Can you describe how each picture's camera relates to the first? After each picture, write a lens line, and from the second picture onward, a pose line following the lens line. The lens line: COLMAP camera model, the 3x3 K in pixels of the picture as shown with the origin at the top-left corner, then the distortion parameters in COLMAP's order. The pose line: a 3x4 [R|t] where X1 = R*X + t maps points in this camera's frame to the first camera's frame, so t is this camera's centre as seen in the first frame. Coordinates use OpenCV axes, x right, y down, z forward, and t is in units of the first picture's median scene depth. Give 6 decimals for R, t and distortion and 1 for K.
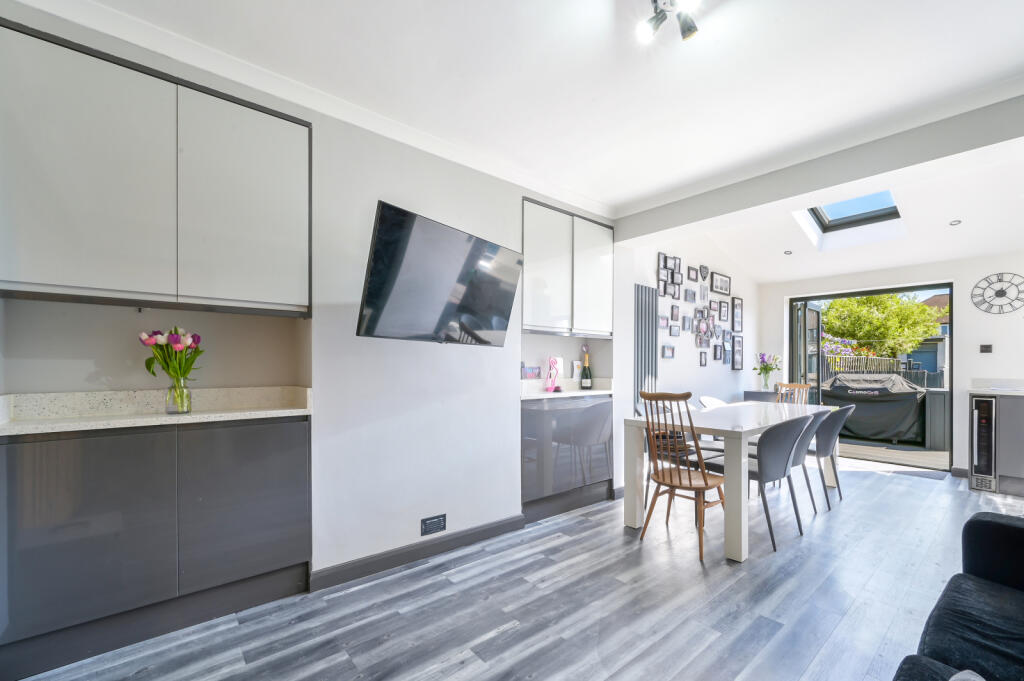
lens RADIAL K [[423.8, 0, 514.0], [0, 423.8, 366.9], [0, 0, 1]] dist [-0.000601, -0.000026]
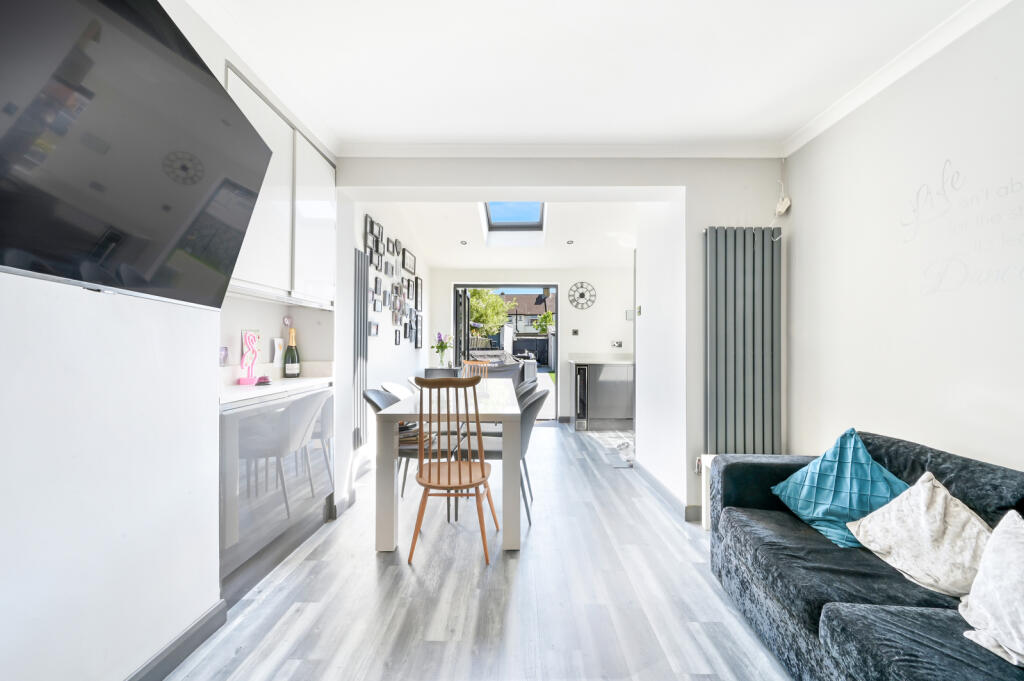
lens RADIAL K [[413.4, 0, 512.0], [0, 413.4, 340.5], [0, 0, 1]] dist [0.001024, 0.000295]
pose [[0.652416, 0.005136, 0.757844, -0.111154], [0.002030, 0.999962, -0.008524, -0.003372], [-0.757858, 0.007100, 0.652381, 0.232707]]
